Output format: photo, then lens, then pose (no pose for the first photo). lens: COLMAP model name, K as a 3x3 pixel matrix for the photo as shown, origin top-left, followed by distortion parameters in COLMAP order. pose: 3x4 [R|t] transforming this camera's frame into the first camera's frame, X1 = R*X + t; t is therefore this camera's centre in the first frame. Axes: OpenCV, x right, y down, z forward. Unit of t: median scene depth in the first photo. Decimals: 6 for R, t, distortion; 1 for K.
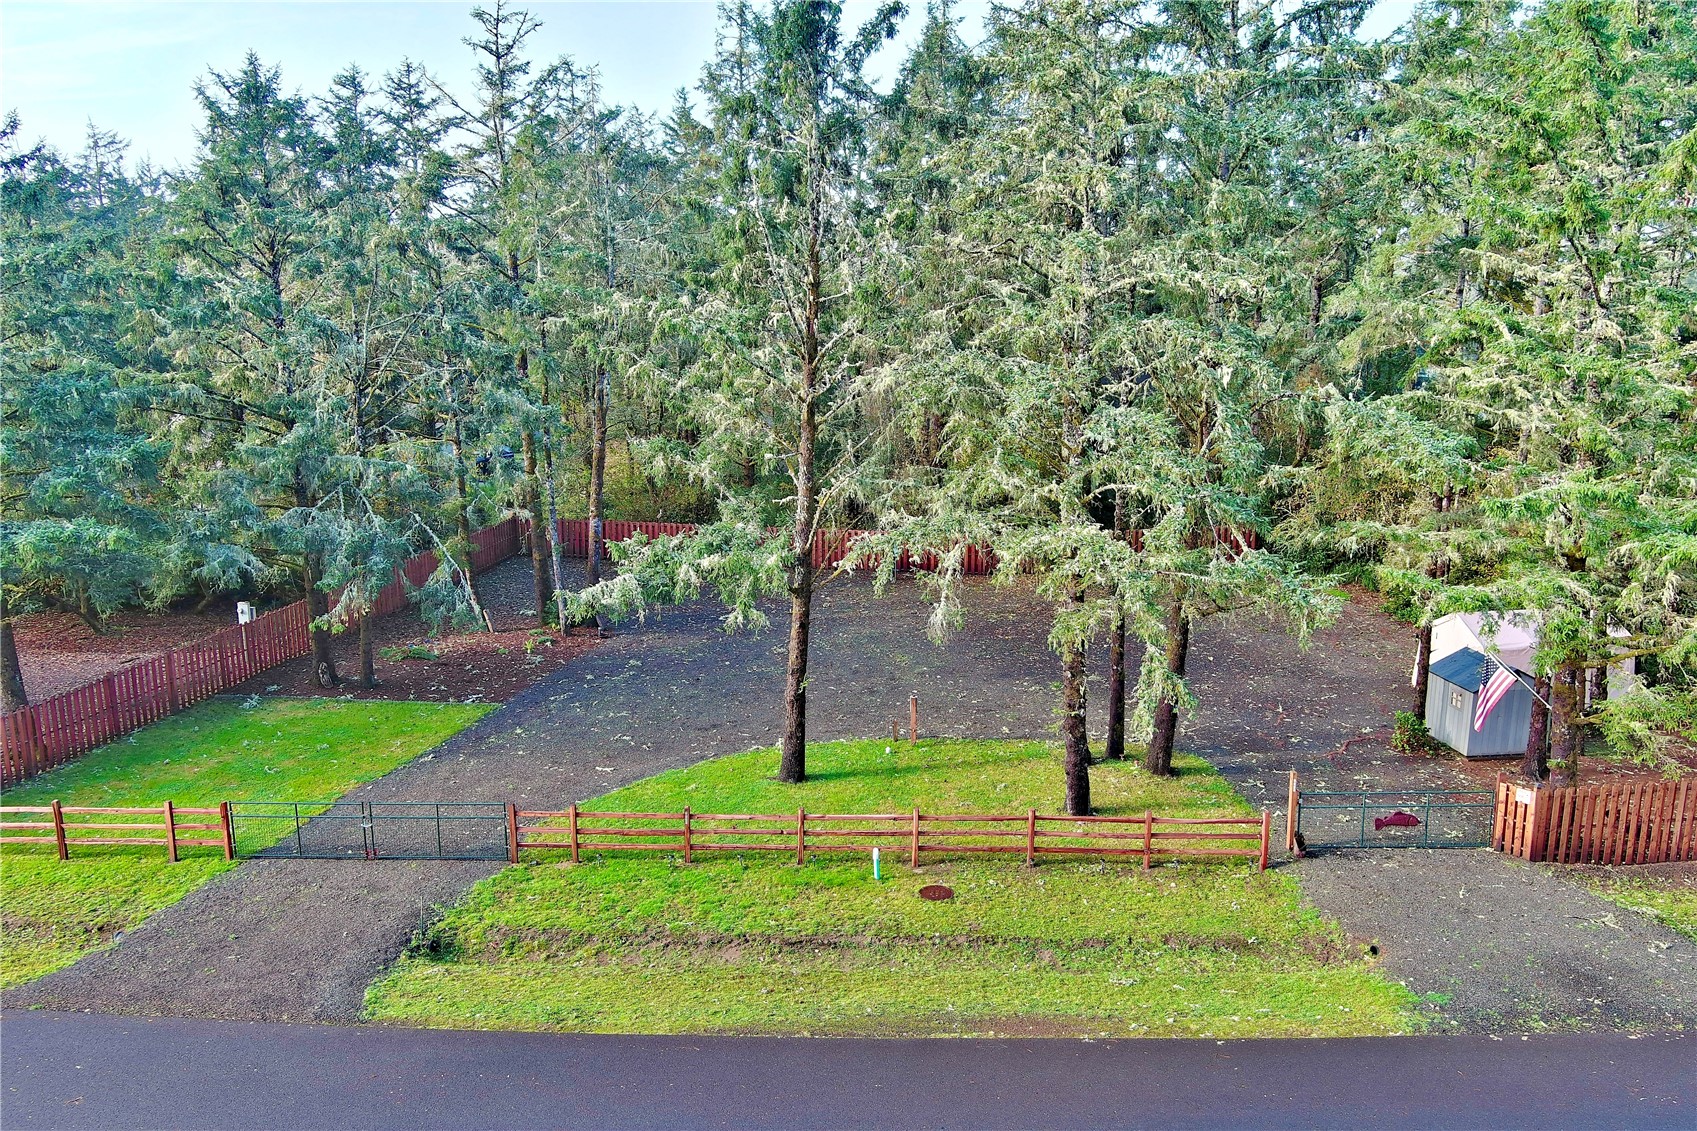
lens RADIAL K [[1328.2, 0, 853.0], [0, 1328.2, 568.5], [0, 0, 1]] dist [0.017642, -0.007192]
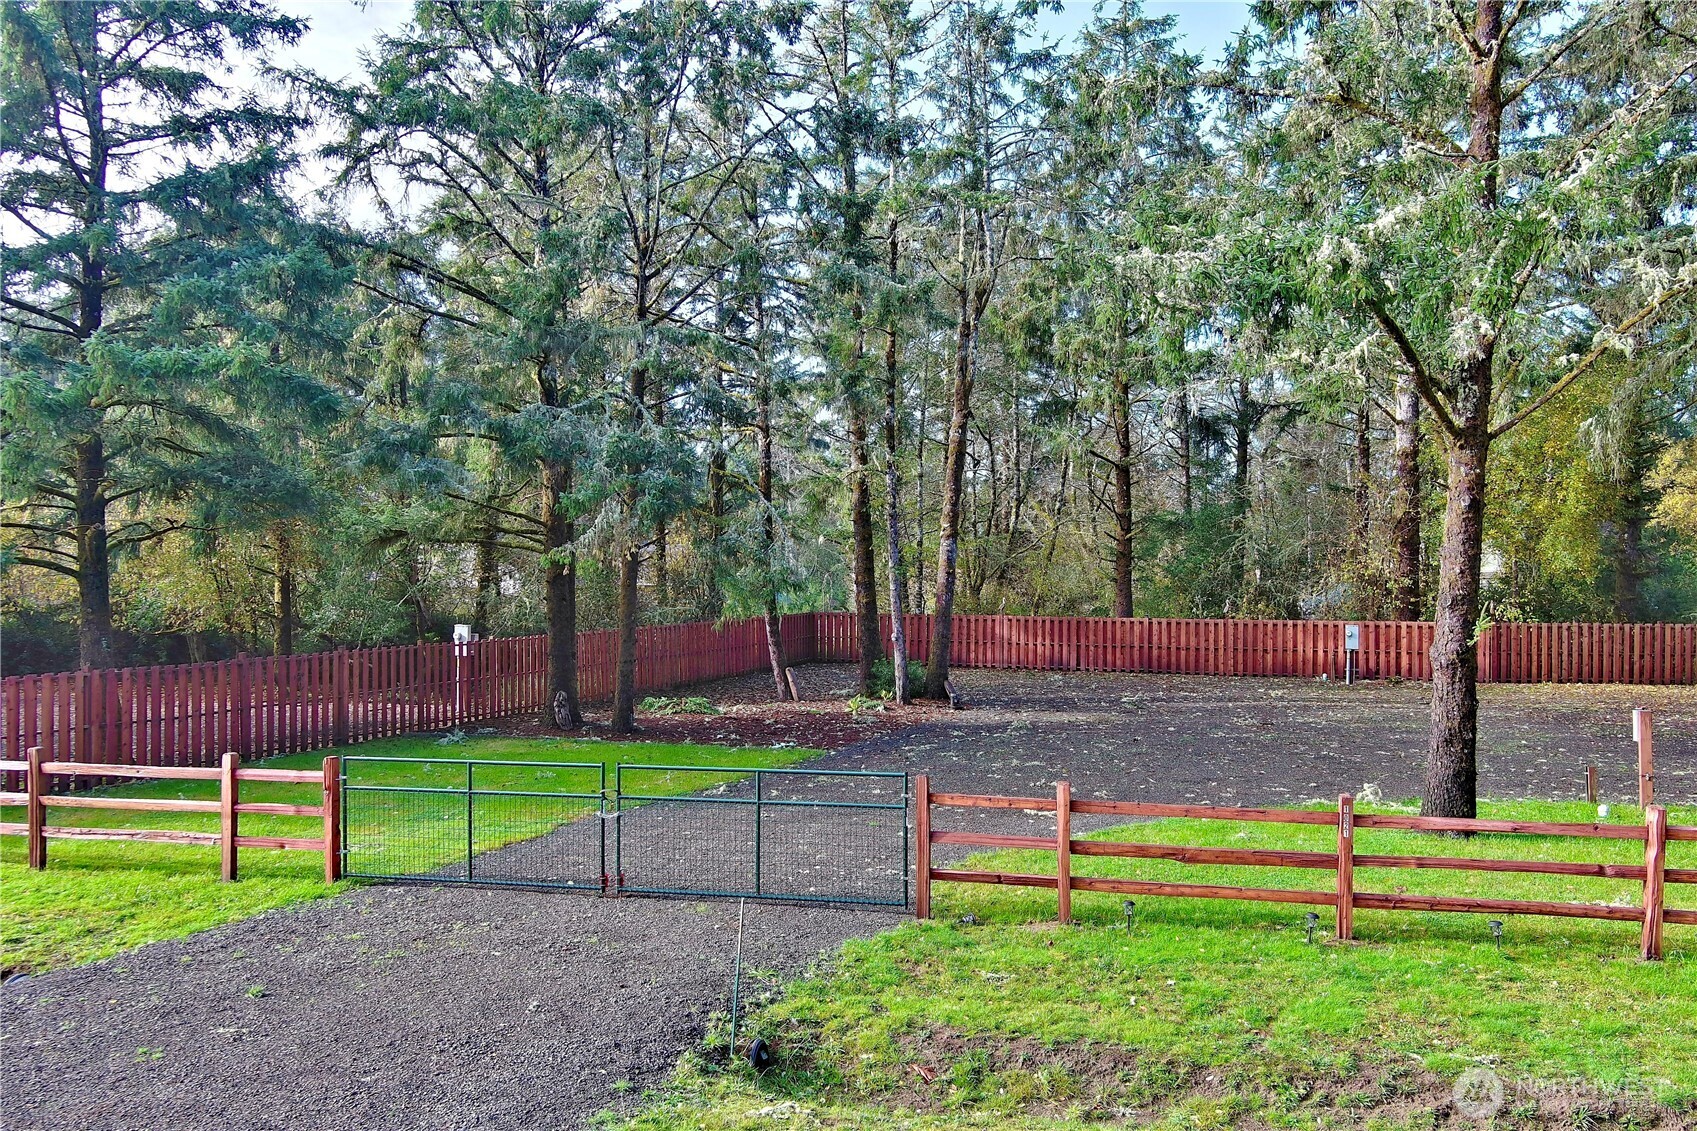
lens RADIAL K [[1328.2, 0, 847.0], [0, 1328.2, 568.3], [0, 0, 1]] dist [0.017642, -0.007192]
pose [[0.982189, 0.002025, -0.187887, -0.185916], [-0.039784, 0.979512, -0.197417, 0.184802], [0.183637, 0.201376, 0.962146, 0.522155]]
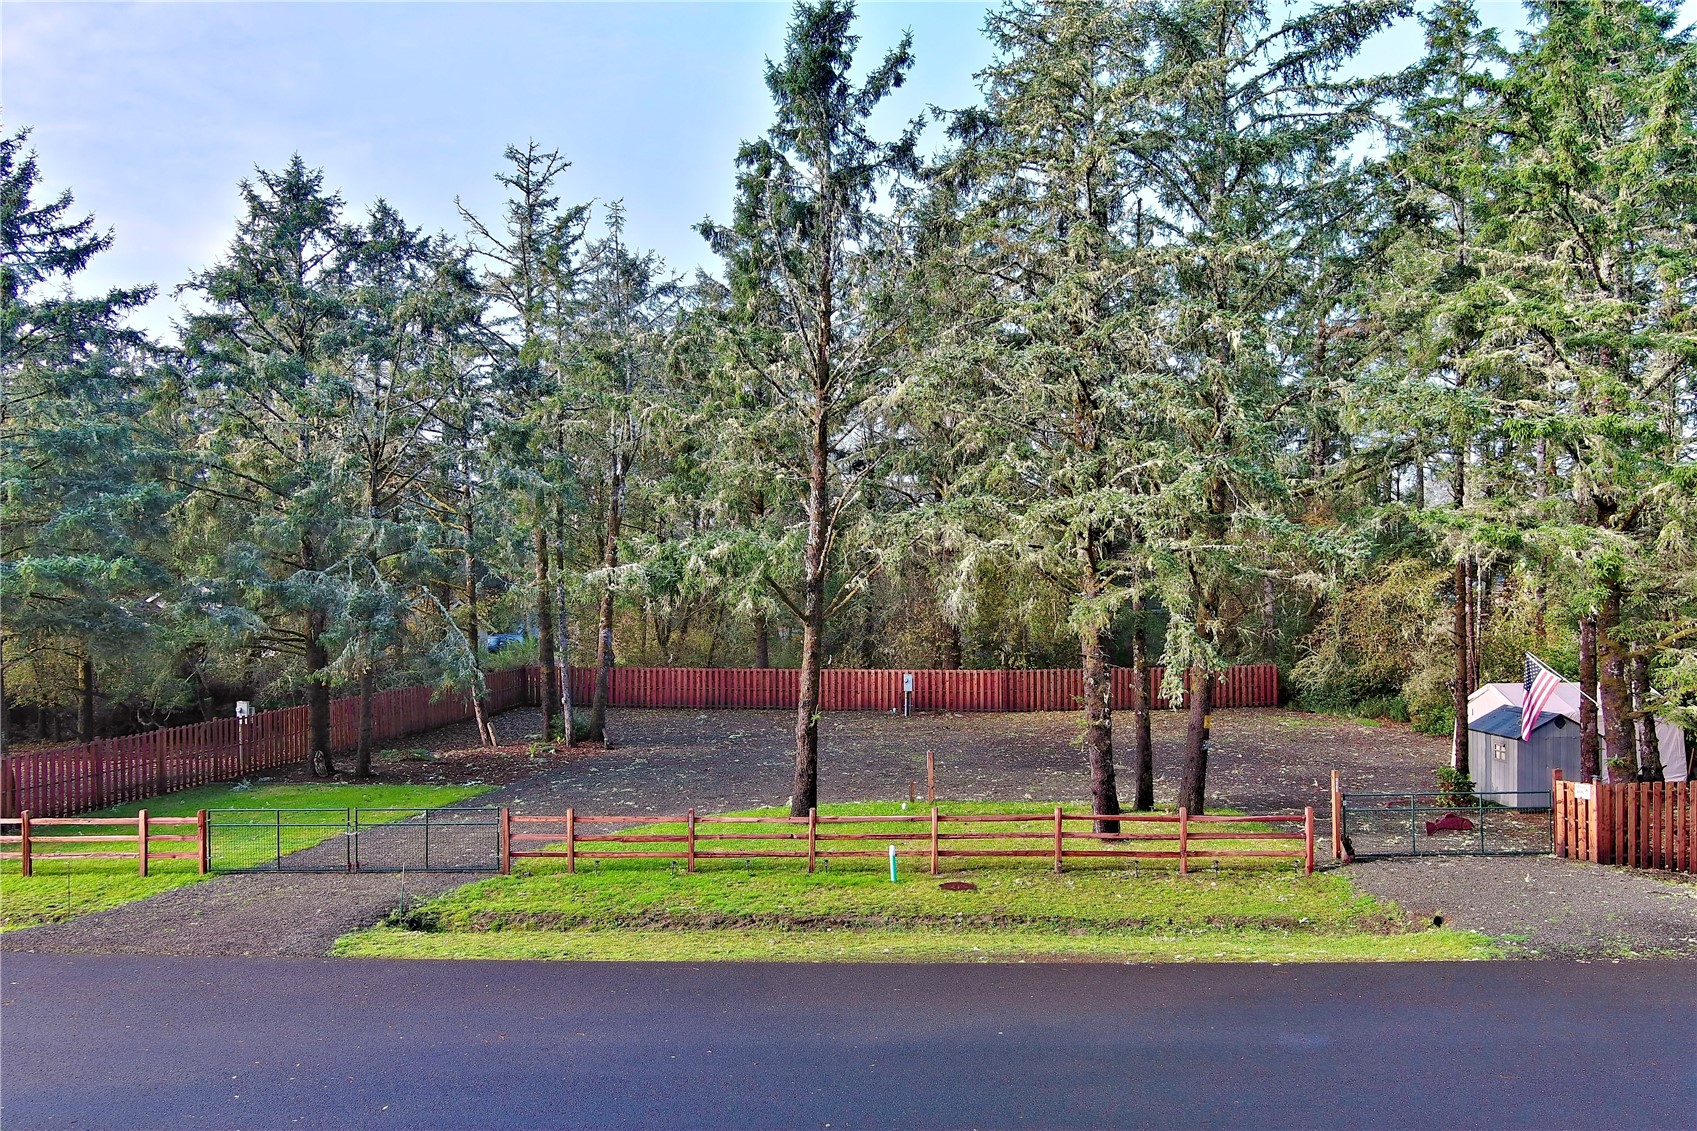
lens RADIAL K [[1328.2, 0, 853.3], [0, 1328.2, 564.2], [0, 0, 1]] dist [0.017642, -0.007192]
pose [[0.999927, -0.007592, -0.009378, 0.000052], [0.005508, 0.978732, -0.205071, 0.189530], [0.010735, 0.205004, 0.978702, 0.040623]]
